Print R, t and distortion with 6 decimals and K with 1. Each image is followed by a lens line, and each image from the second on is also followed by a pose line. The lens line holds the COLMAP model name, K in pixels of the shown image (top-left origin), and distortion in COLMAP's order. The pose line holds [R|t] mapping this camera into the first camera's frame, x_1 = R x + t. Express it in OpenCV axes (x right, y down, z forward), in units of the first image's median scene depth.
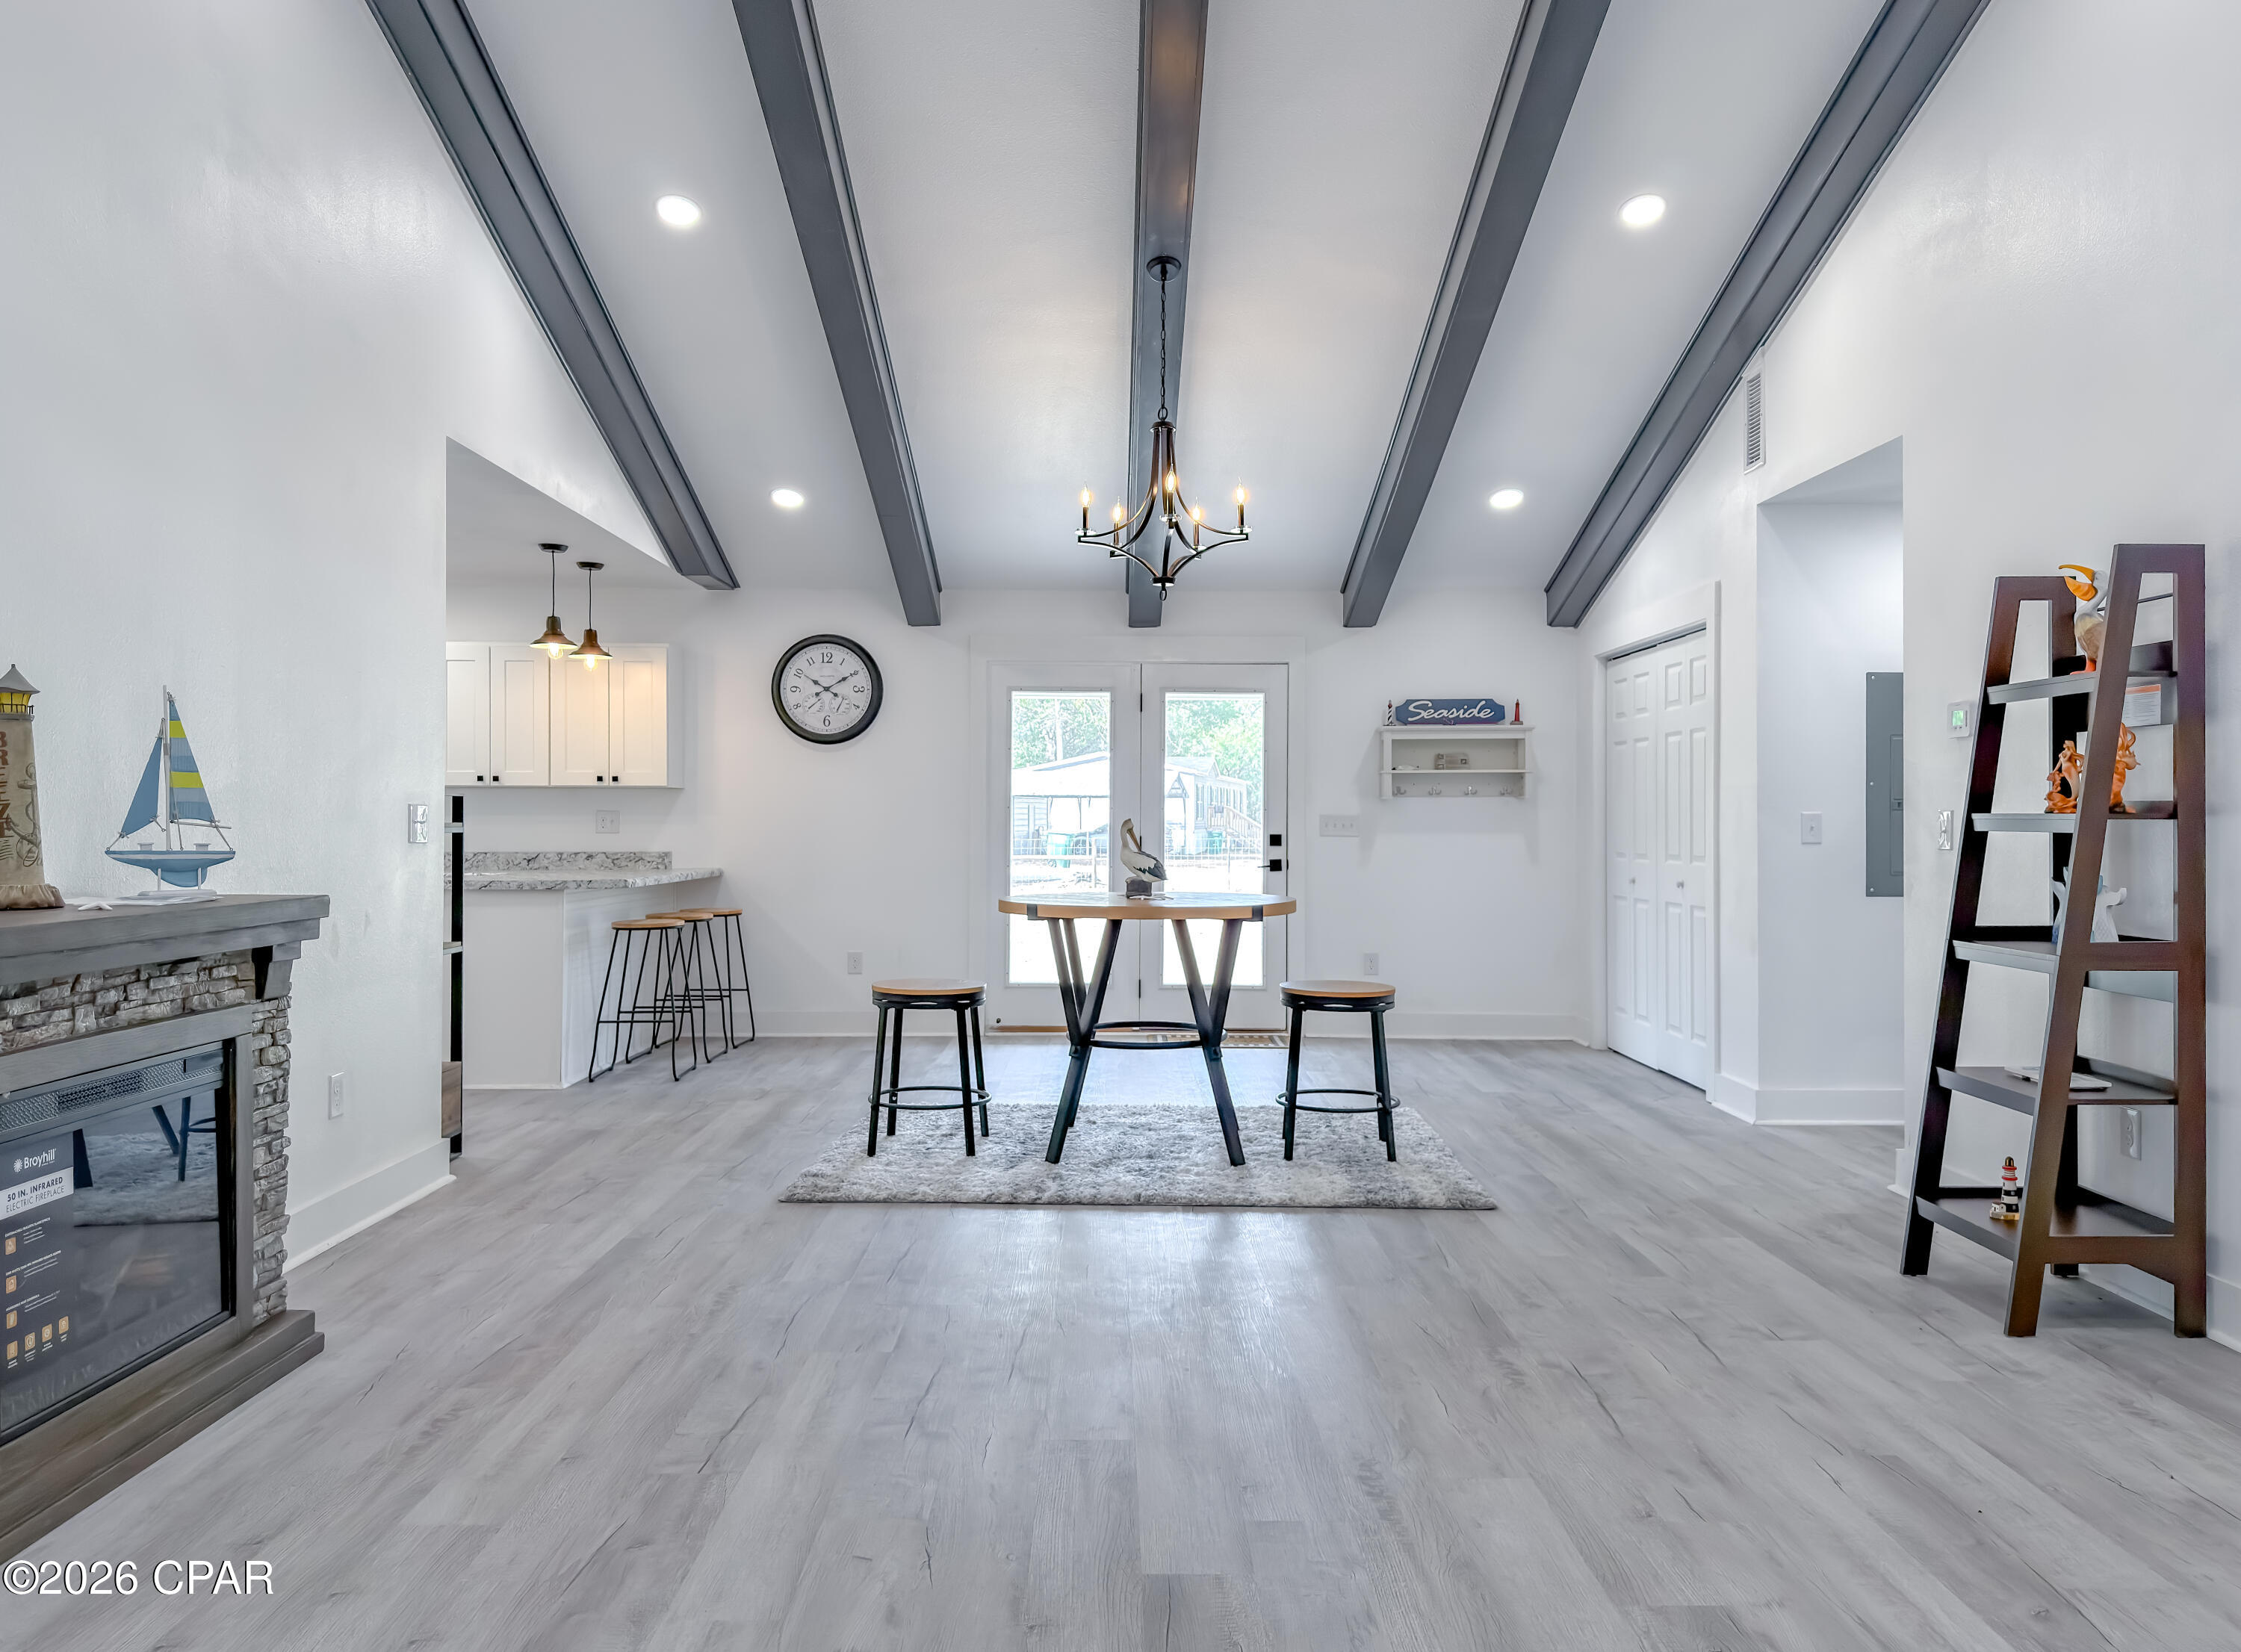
lens RADIAL K [[1610.9, 0, 1120.5], [0, 1610.9, 826.0], [0, 0, 1]] dist [0.087817, -0.142138]
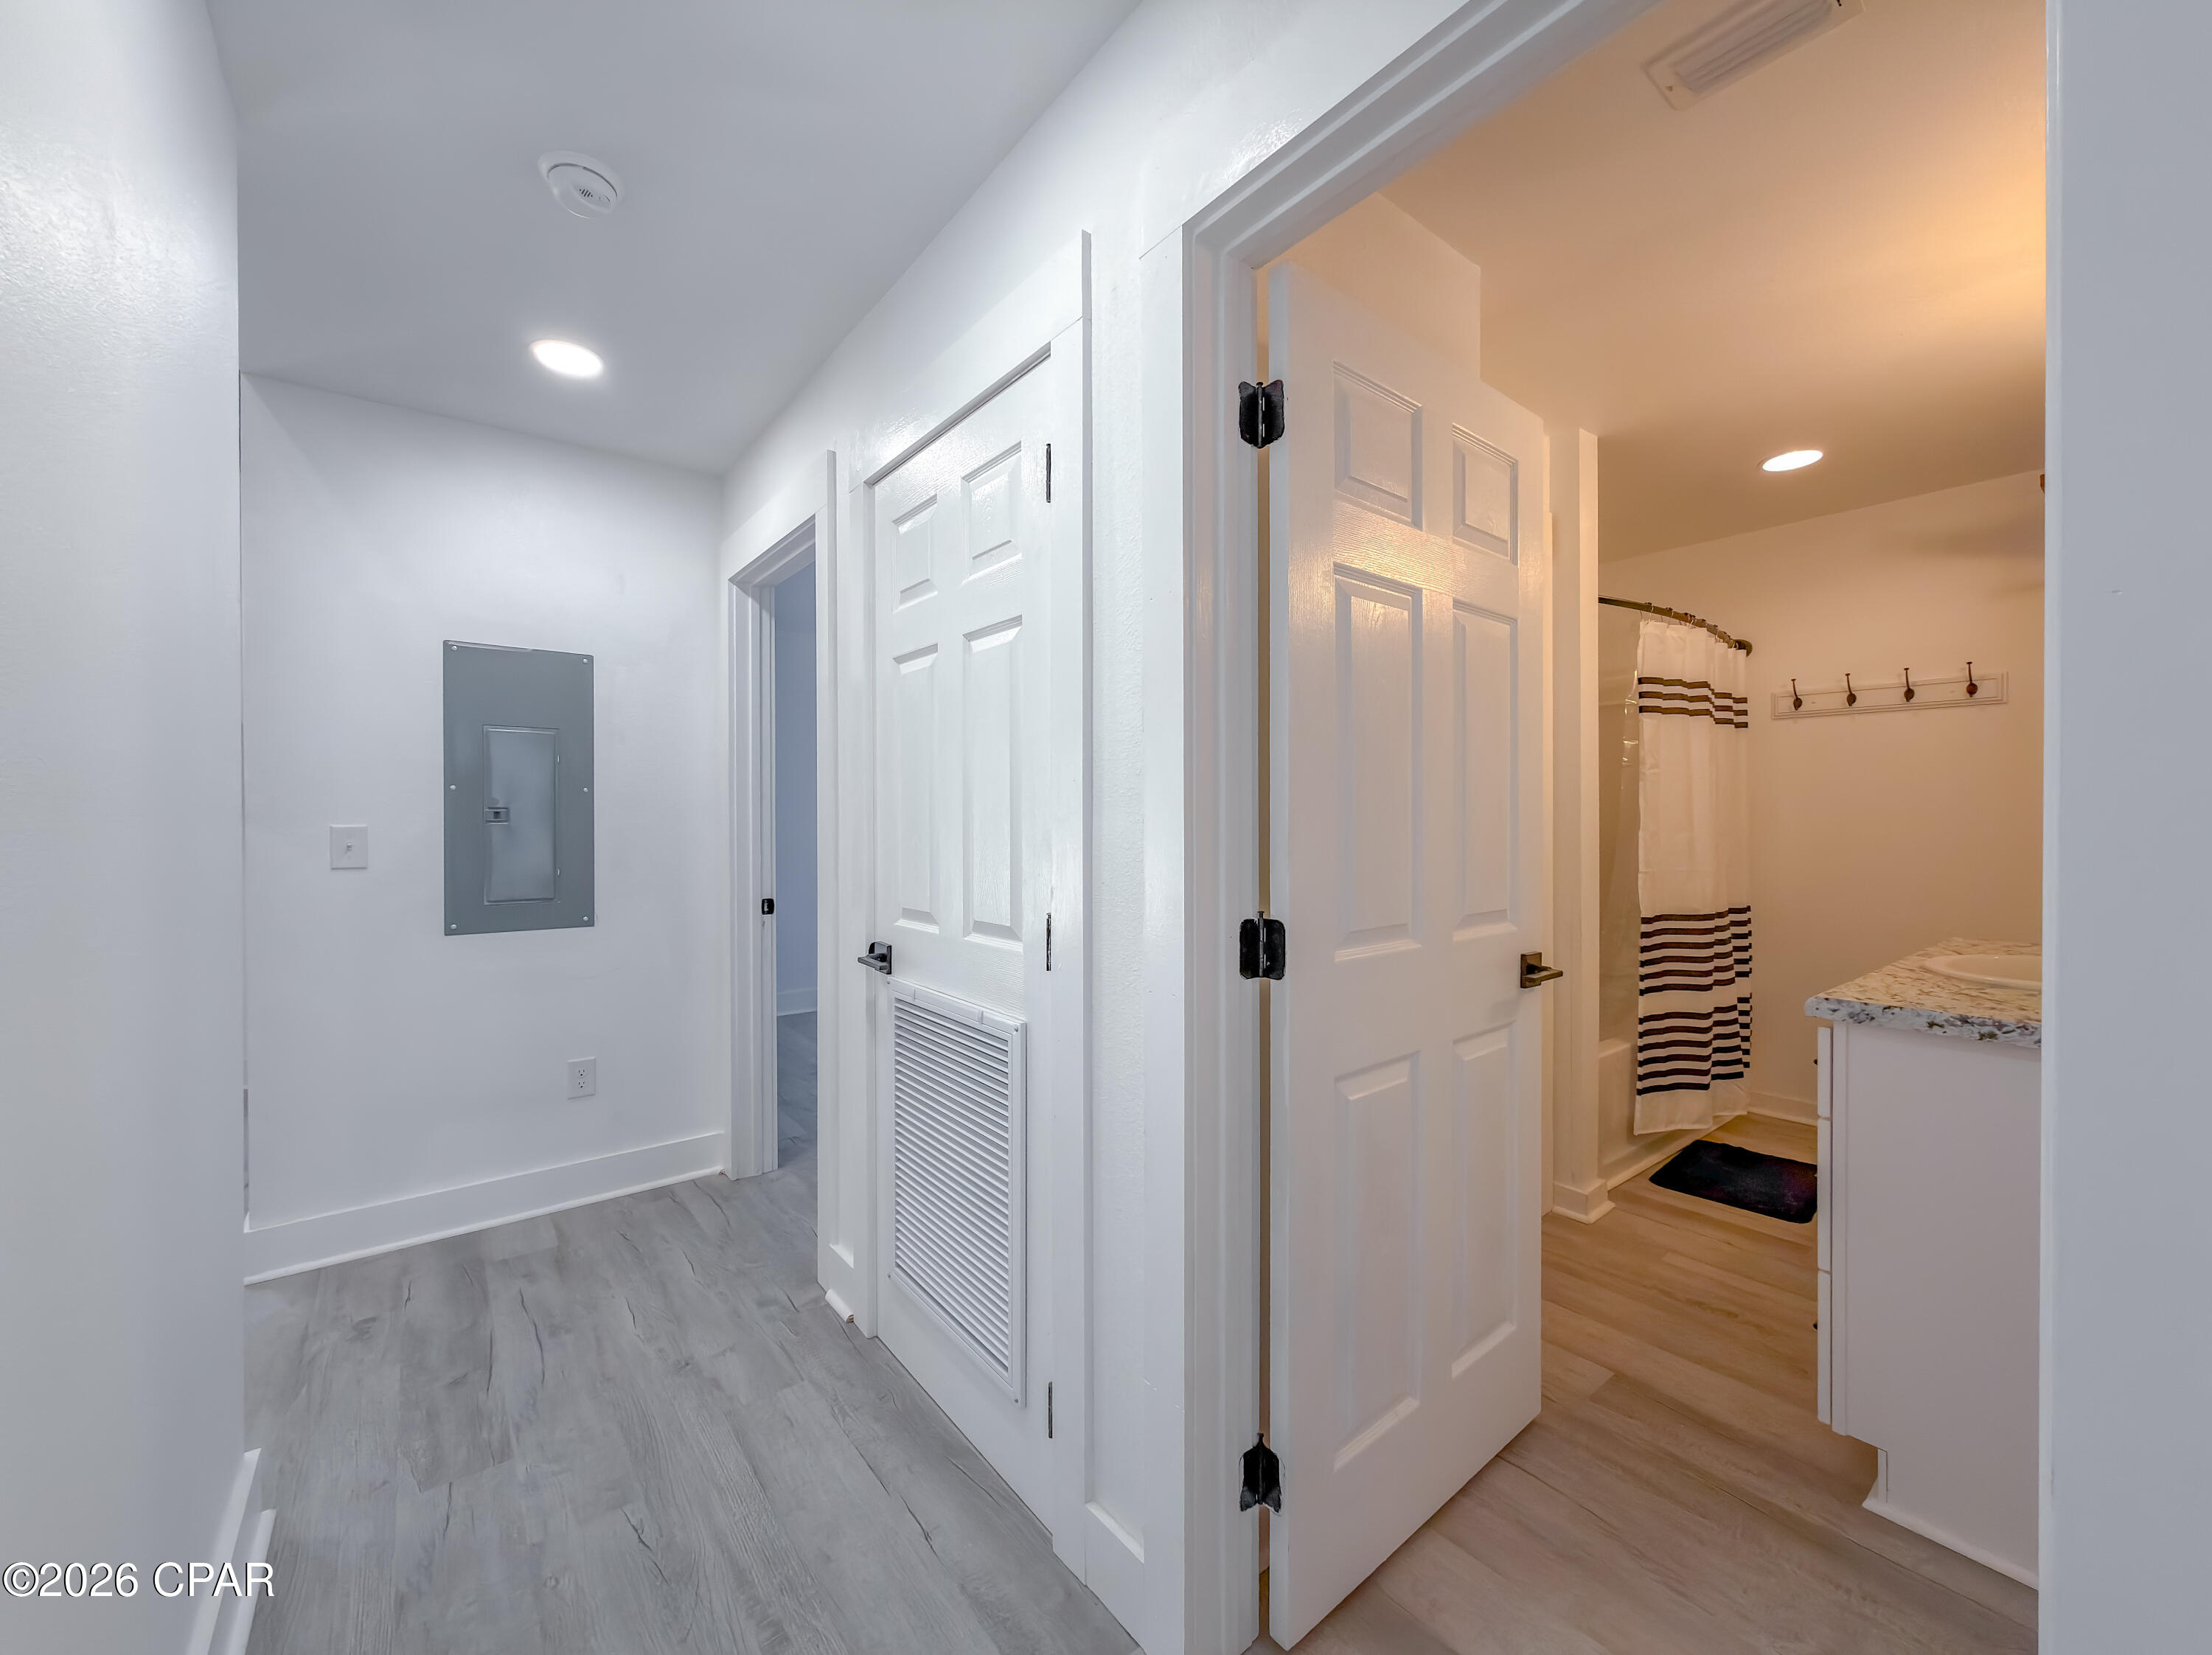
lens RADIAL K [[884.6, 0, 1121.0], [0, 884.6, 828.3], [0, 0, 1]] dist [-0.001837, 0.000057]
pose [[0.788589, -0.010650, 0.614828, 0.360178], [0.007683, 0.999943, 0.007467, -0.005854], [-0.614872, -0.001165, 0.788626, 0.386450]]
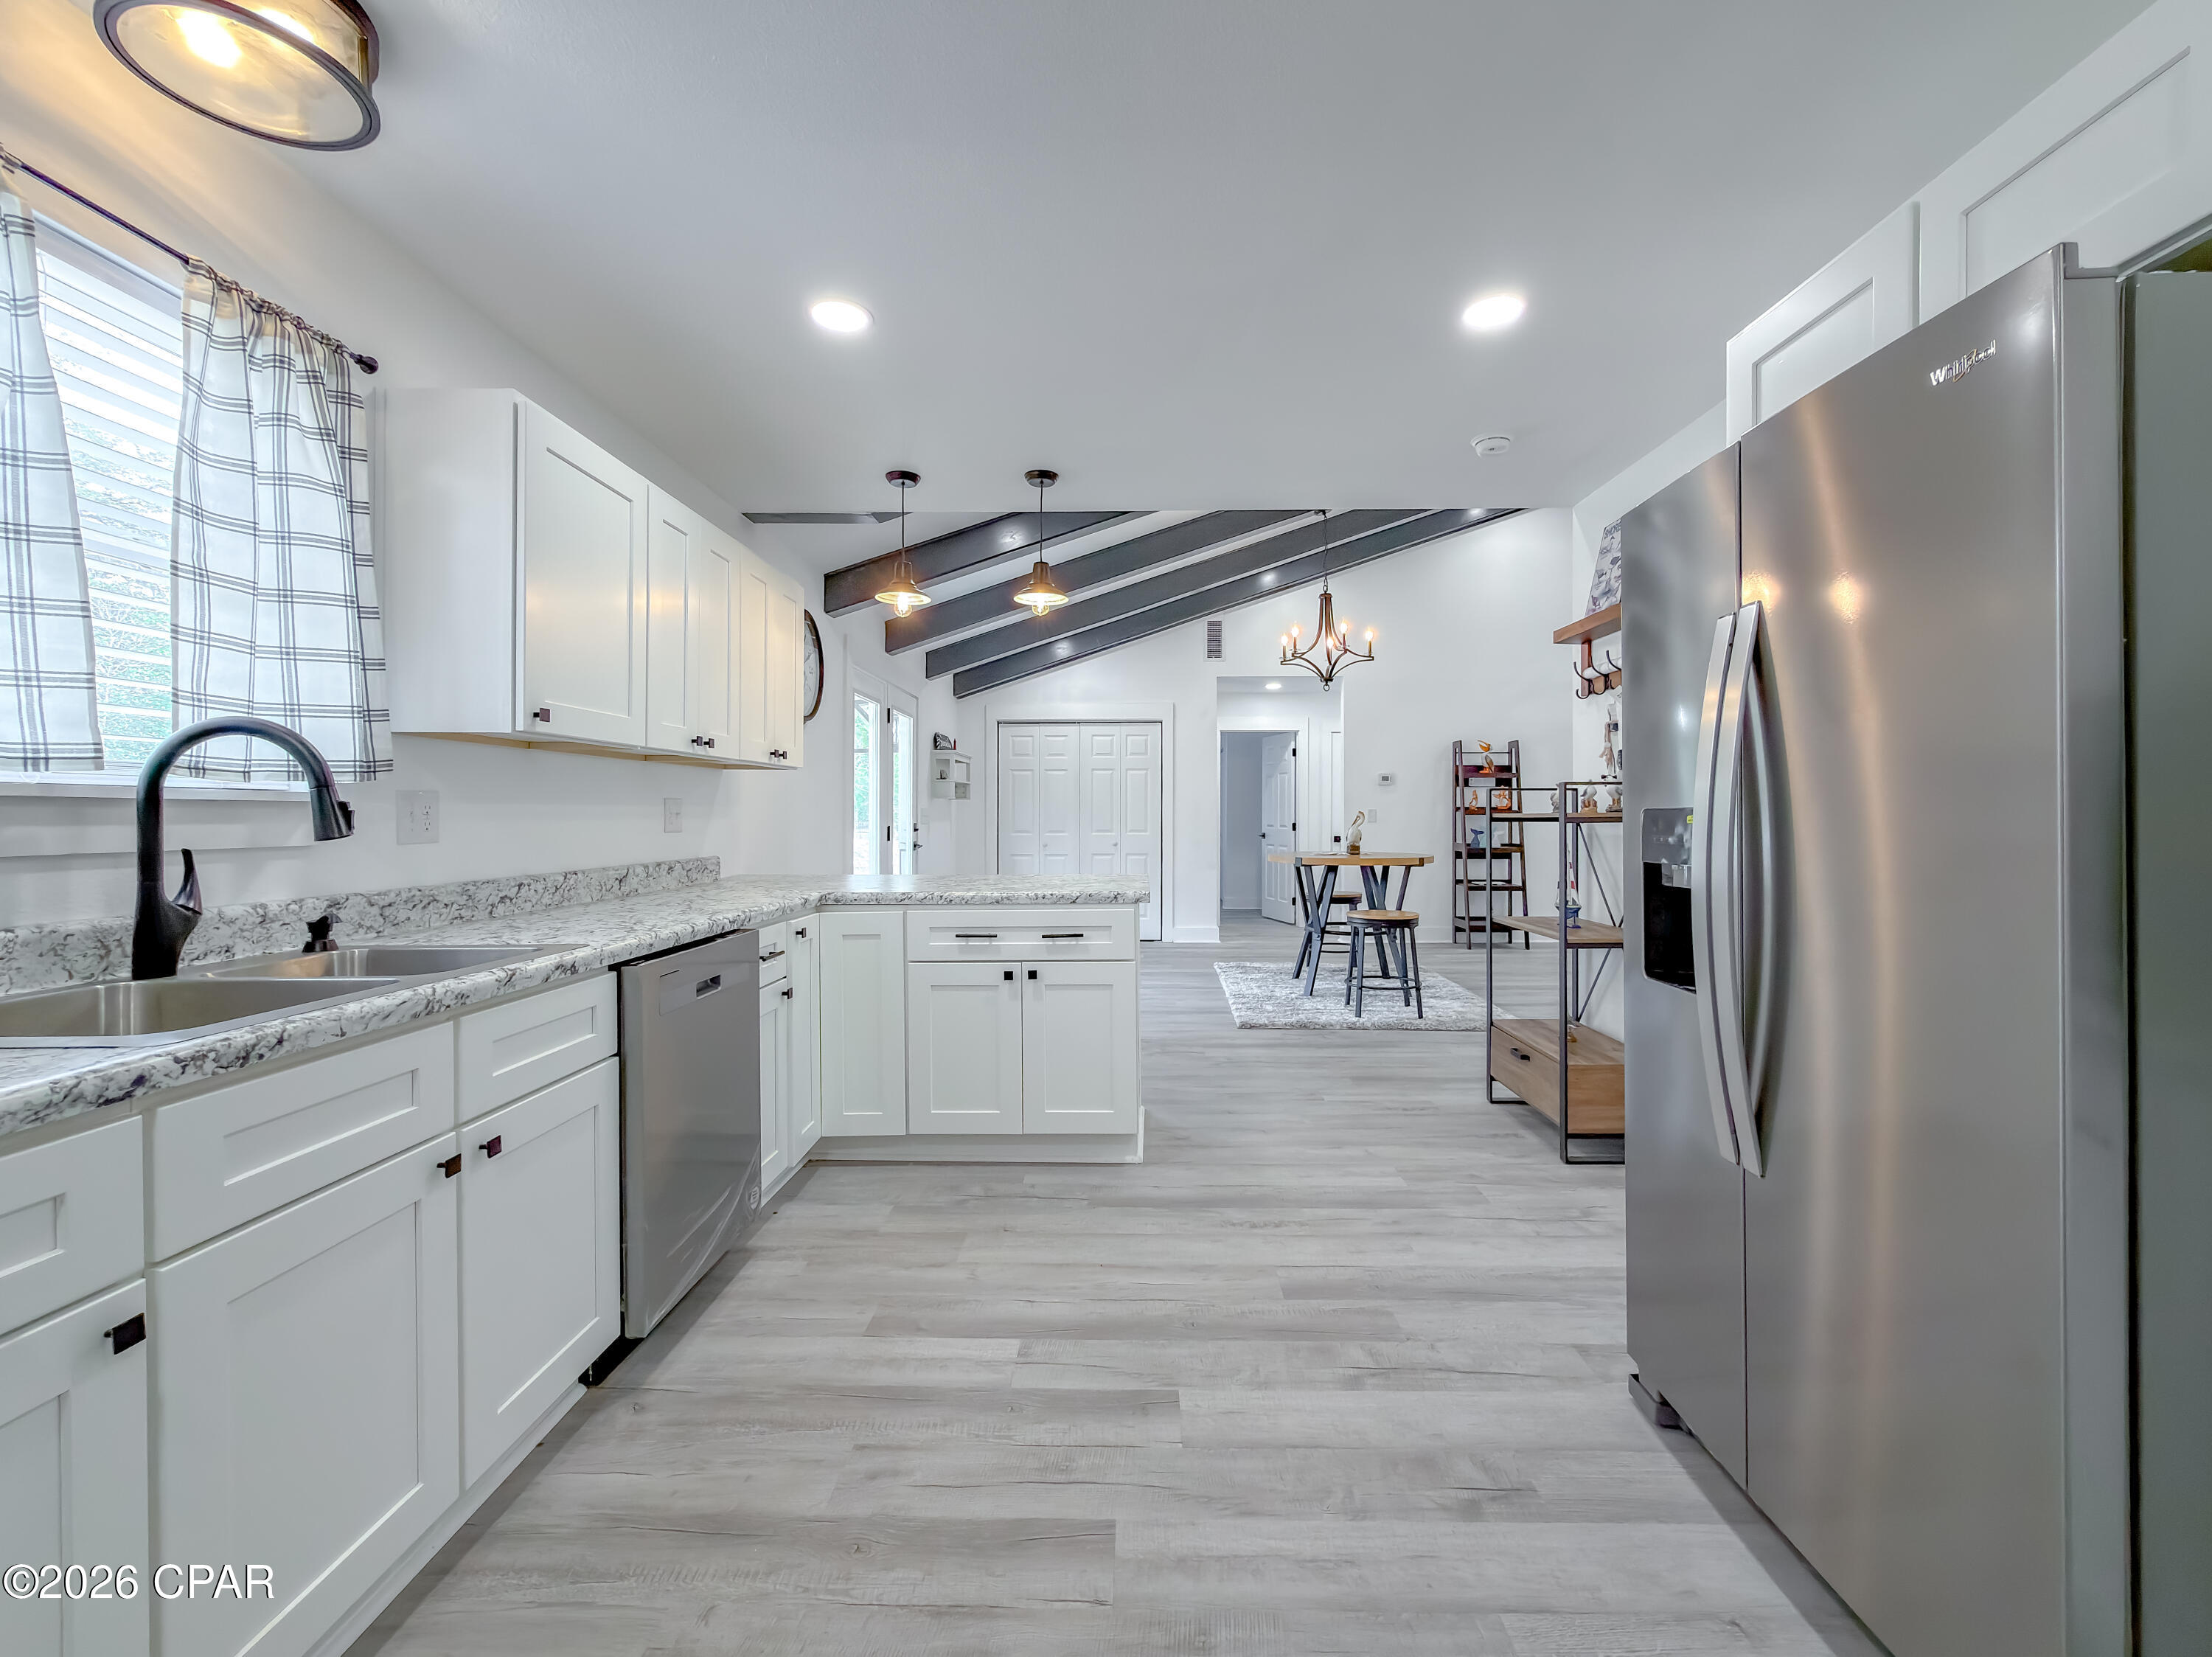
lens RADIAL K [[961.6, 0, 1137.0], [0, 961.6, 817.0], [0, 0, 1]] dist [-0.000742, -0.000233]
pose [[0.019245, -0.003631, 0.999808, -0.777732], [0.004901, 0.999982, 0.003538, -0.002210], [-0.999803, 0.004832, 0.019263, 0.863964]]
